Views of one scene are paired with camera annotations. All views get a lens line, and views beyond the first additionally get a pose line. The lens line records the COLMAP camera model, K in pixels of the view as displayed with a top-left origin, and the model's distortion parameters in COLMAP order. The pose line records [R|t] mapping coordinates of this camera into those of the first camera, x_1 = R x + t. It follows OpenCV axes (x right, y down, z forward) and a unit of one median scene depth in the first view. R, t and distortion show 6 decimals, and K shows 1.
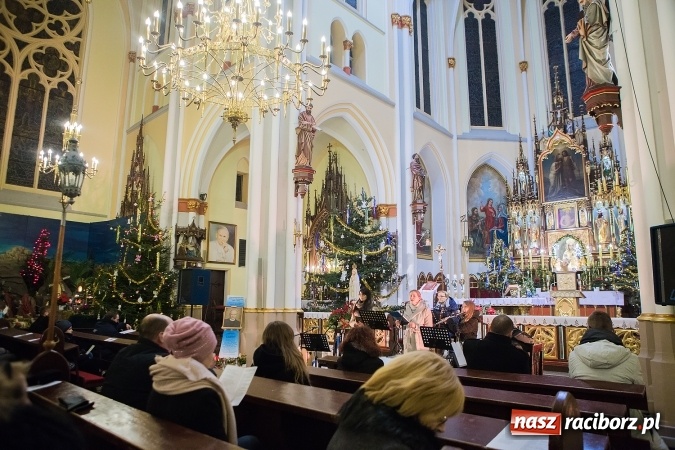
lens RADIAL K [[464.9, 0, 337.5], [0, 464.9, 225.0], [0, 0, 1]] dist [-0.113562, 0.090934]
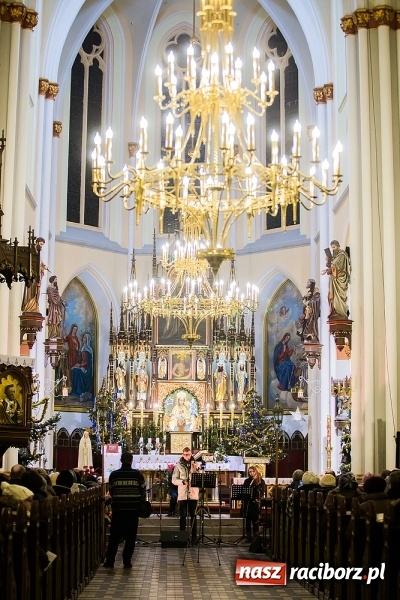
lens RADIAL K [[1179.8, 0, 200.0], [0, 1179.8, 300.0], [0, 0, 1]] dist [-0.321244, -0.083645]
pose [[0.724829, 0.098730, 0.681818, -0.933393], [-0.117517, 0.992892, -0.018845, -0.098699], [-0.678832, -0.066465, 0.731279, -0.575228]]
